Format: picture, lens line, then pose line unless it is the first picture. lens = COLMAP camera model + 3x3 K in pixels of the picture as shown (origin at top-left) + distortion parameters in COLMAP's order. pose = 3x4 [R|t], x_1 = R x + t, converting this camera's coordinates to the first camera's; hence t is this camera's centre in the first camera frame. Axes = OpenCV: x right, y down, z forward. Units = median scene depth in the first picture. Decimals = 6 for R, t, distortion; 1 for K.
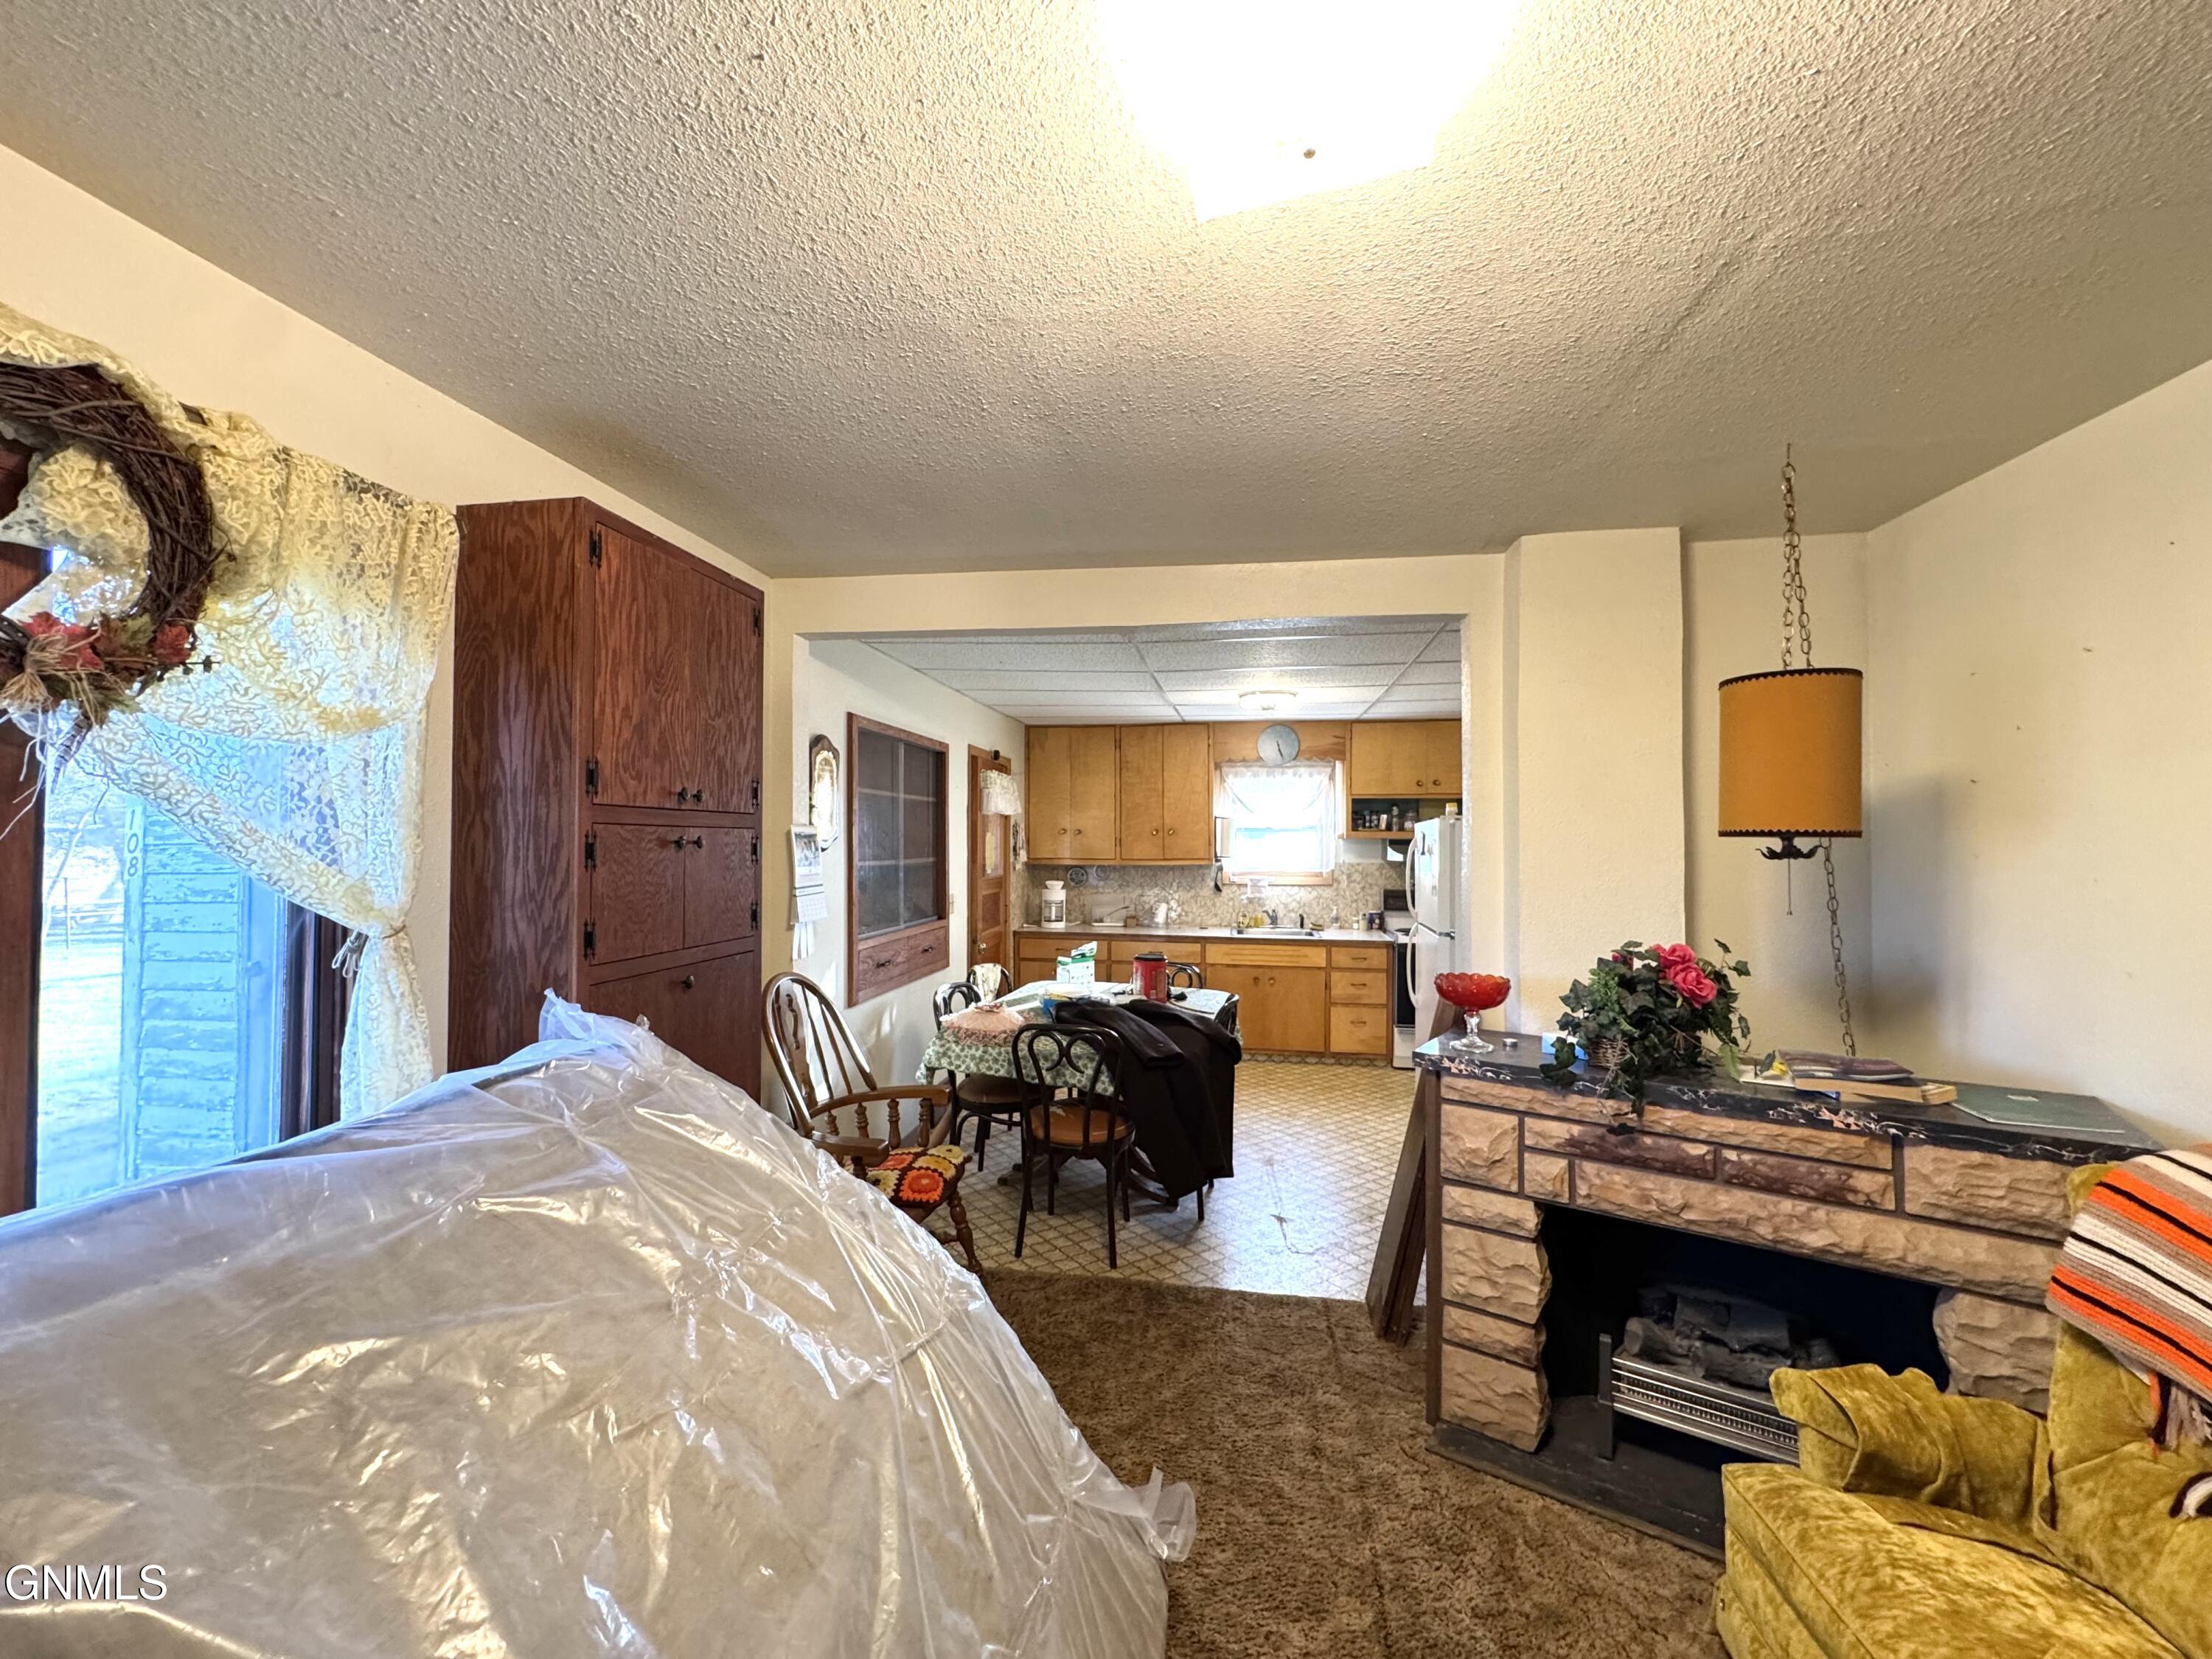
lens RADIAL K [[880.1, 0, 1106.0], [0, 880.1, 829.5], [0, 0, 1]] dist [-0.001565, -0.000106]
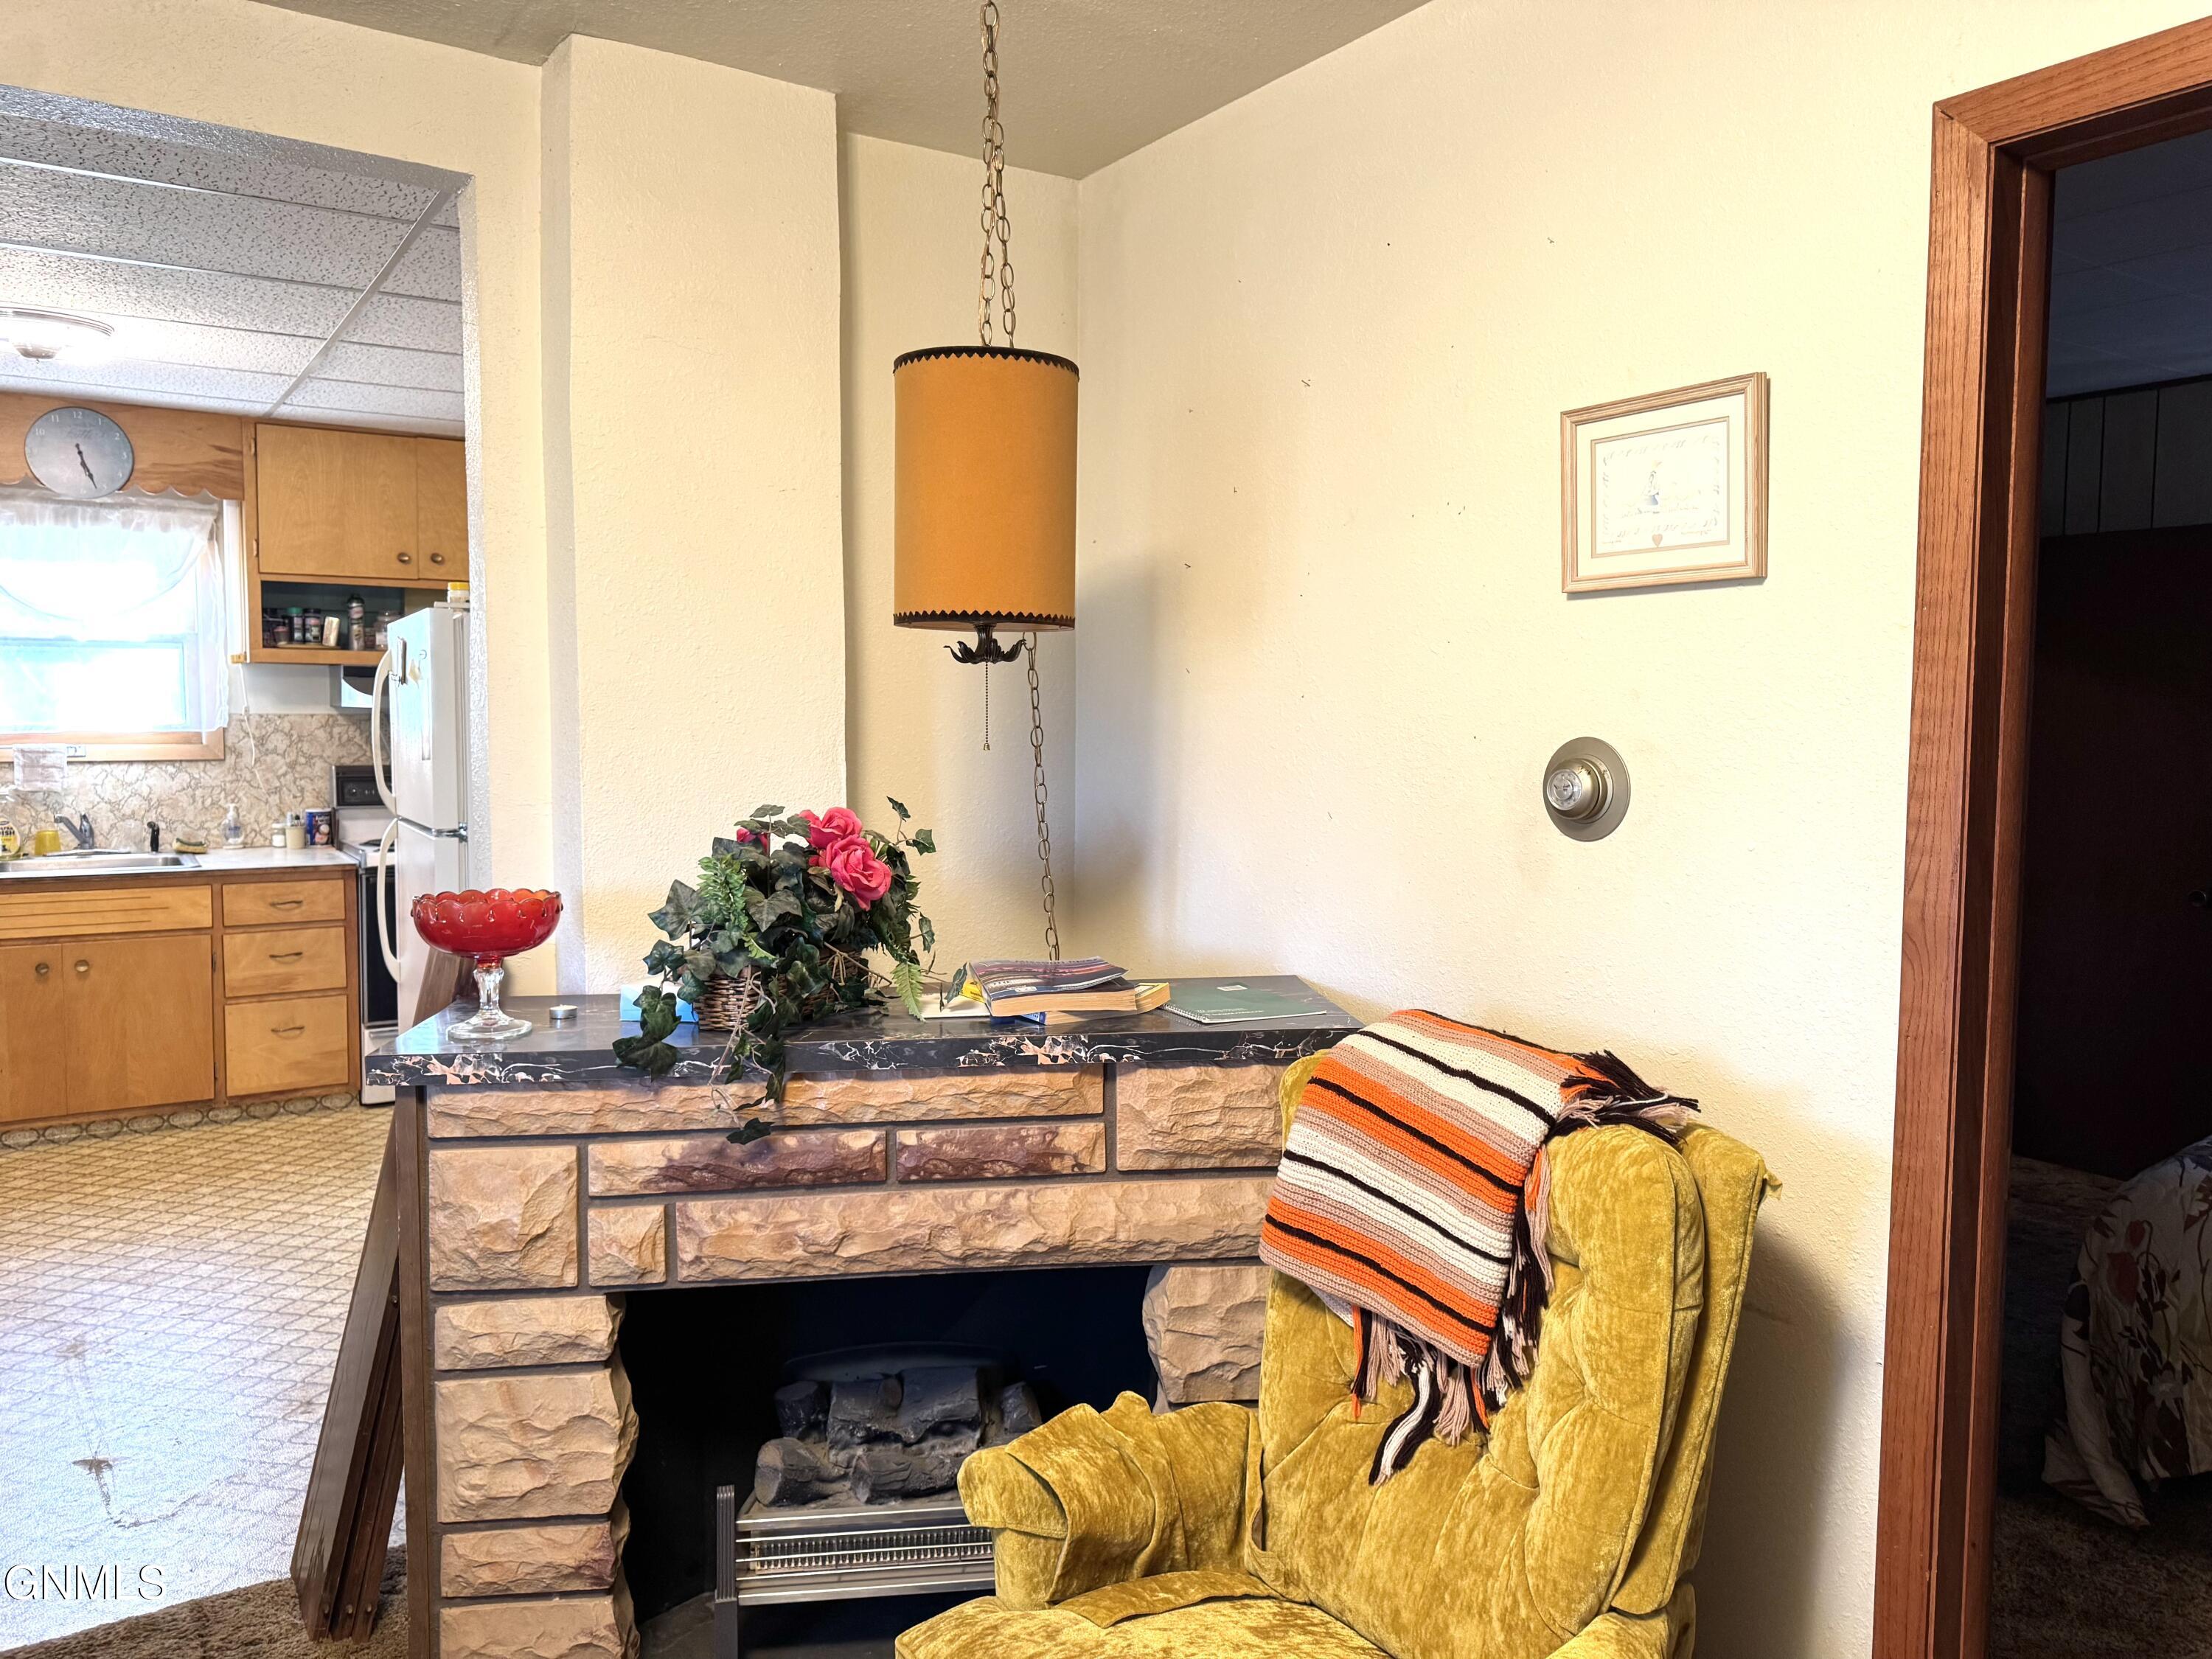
lens RADIAL K [[1541.4, 0, 1109.5], [0, 1541.4, 814.6], [0, 0, 1]] dist [0.106424, -0.131495]
pose [[0.729528, -0.046119, 0.682394, 0.072167], [-0.016093, 0.996290, 0.084538, 0.044704], [-0.683761, -0.072655, 0.726080, 0.115361]]
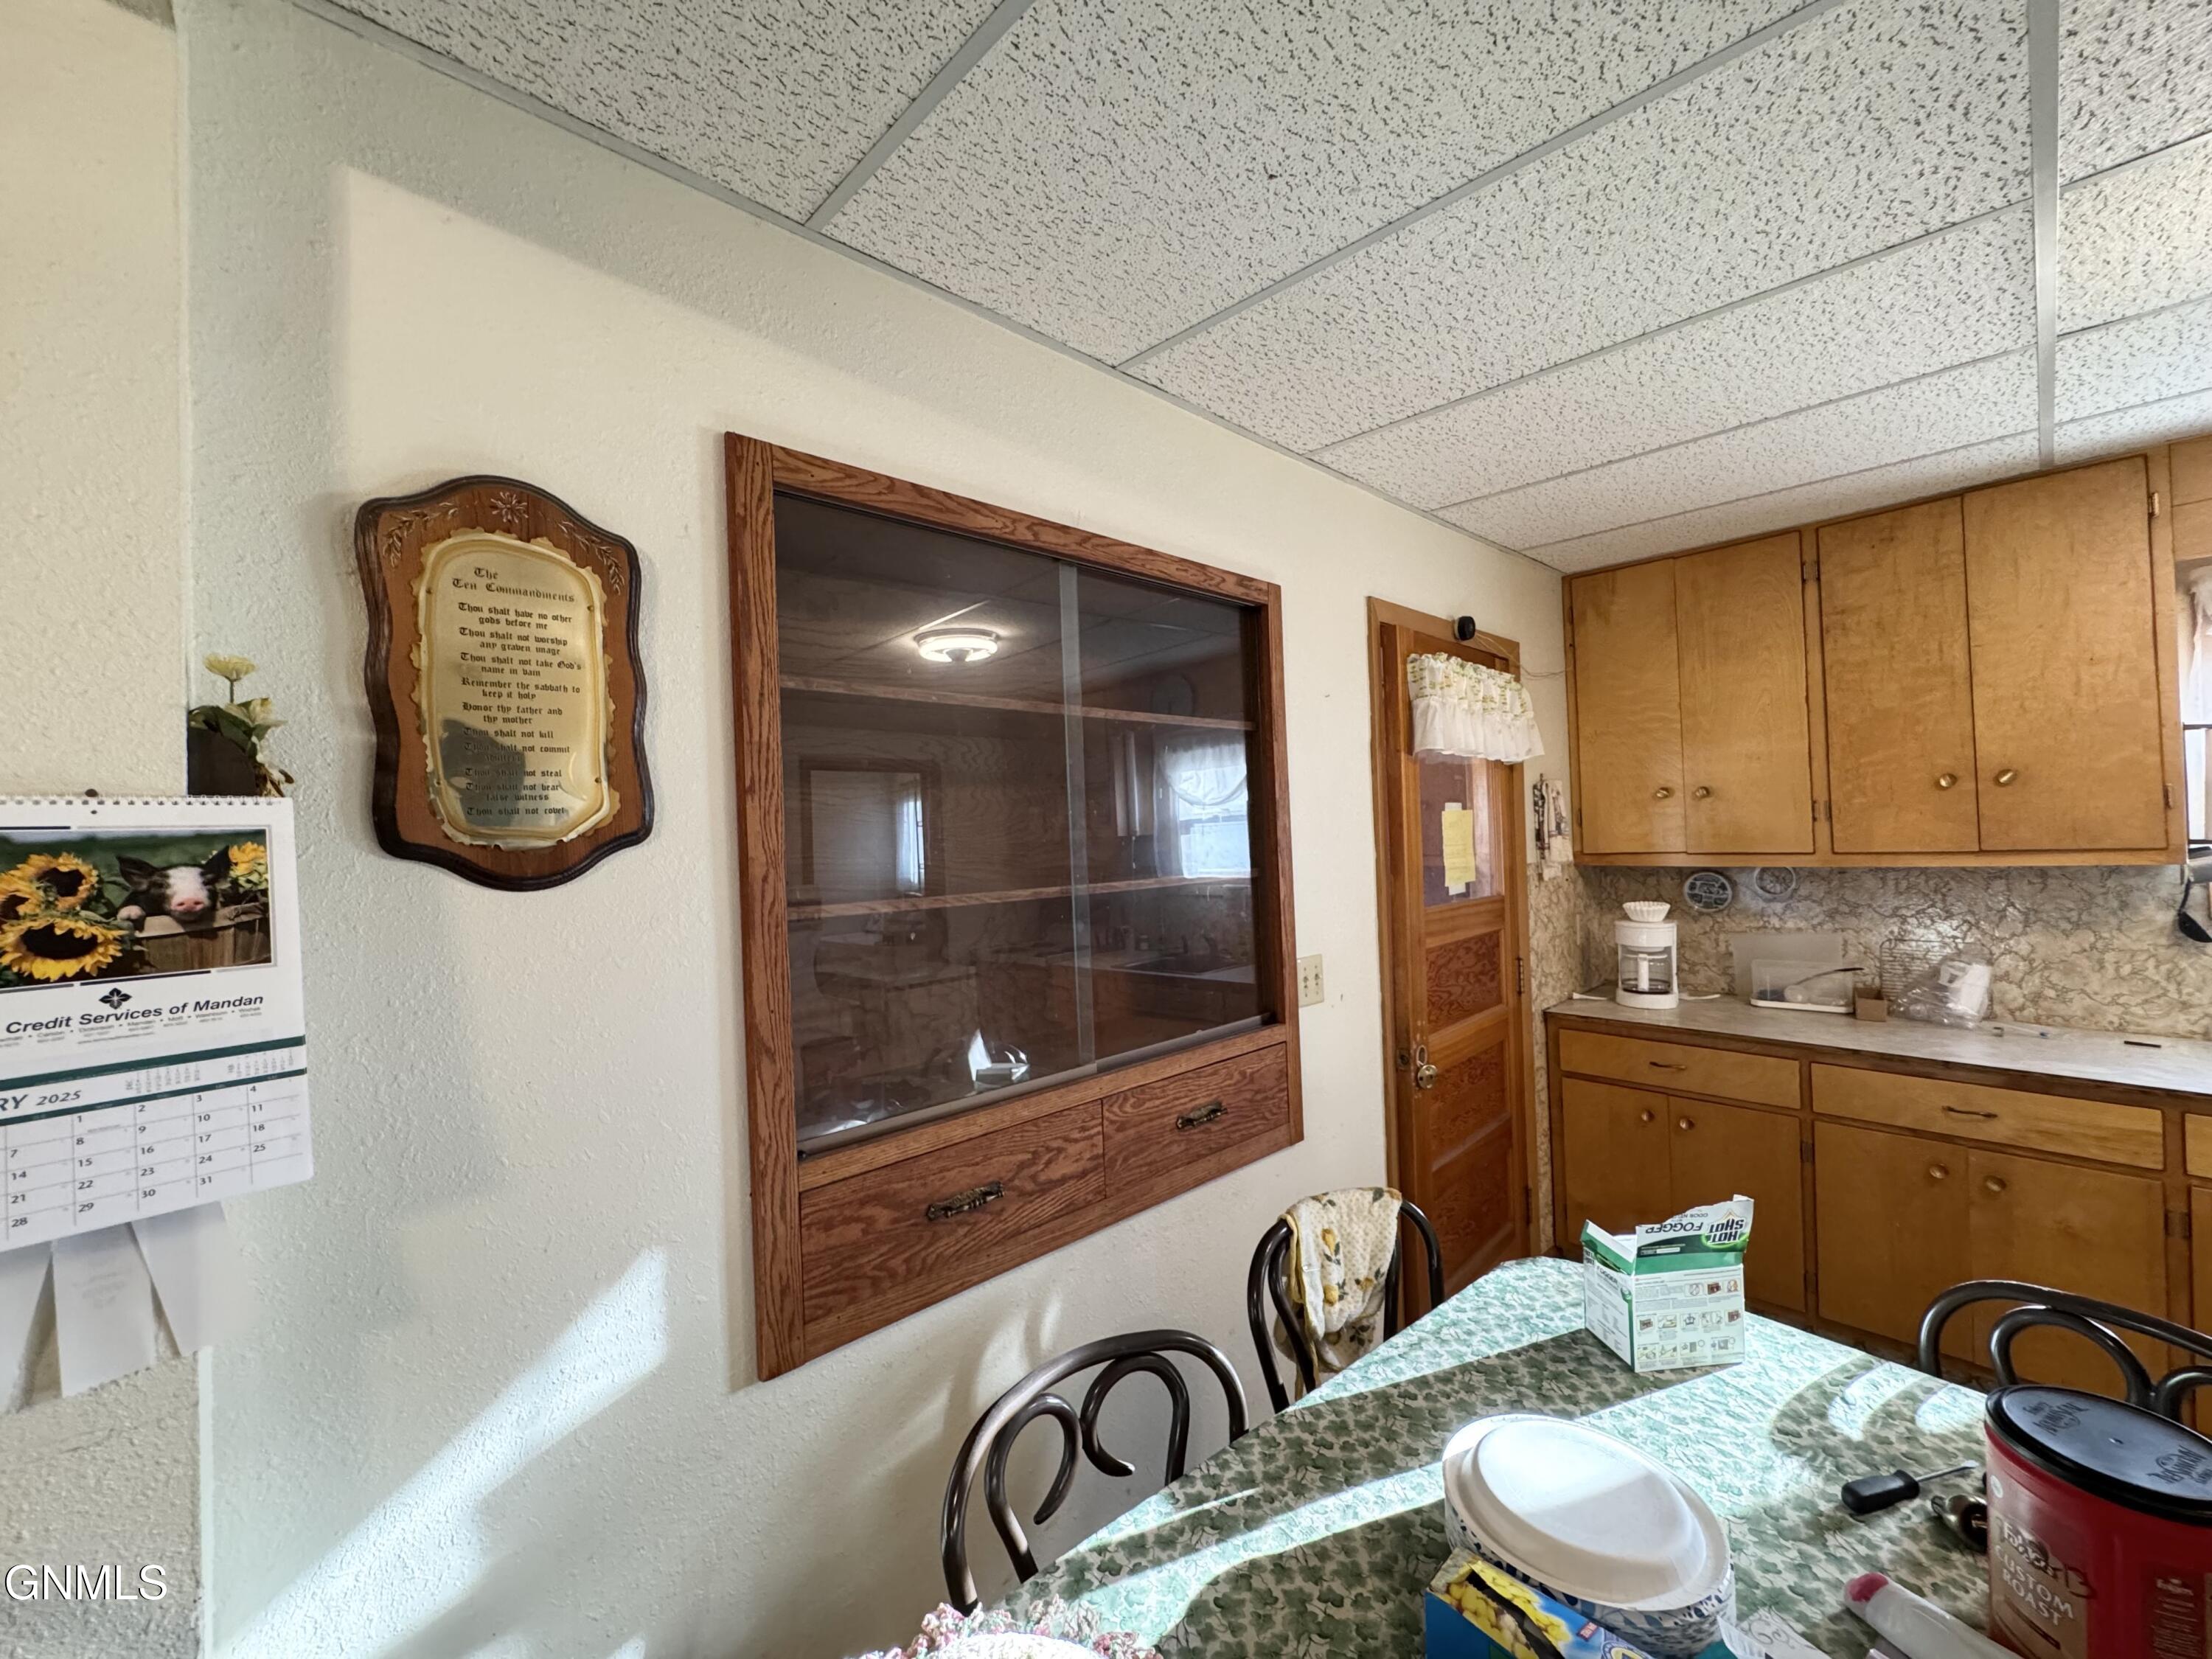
lens RADIAL K [[880.1, 0, 1106.0], [0, 880.1, 829.5], [0, 0, 1]] dist [-0.001565, -0.000106]
pose [[0.789973, -0.032835, -0.612262, 0.003476], [0.043774, 0.999037, 0.002903, 0.027163], [0.611577, -0.029095, 0.790649, 1.786448]]
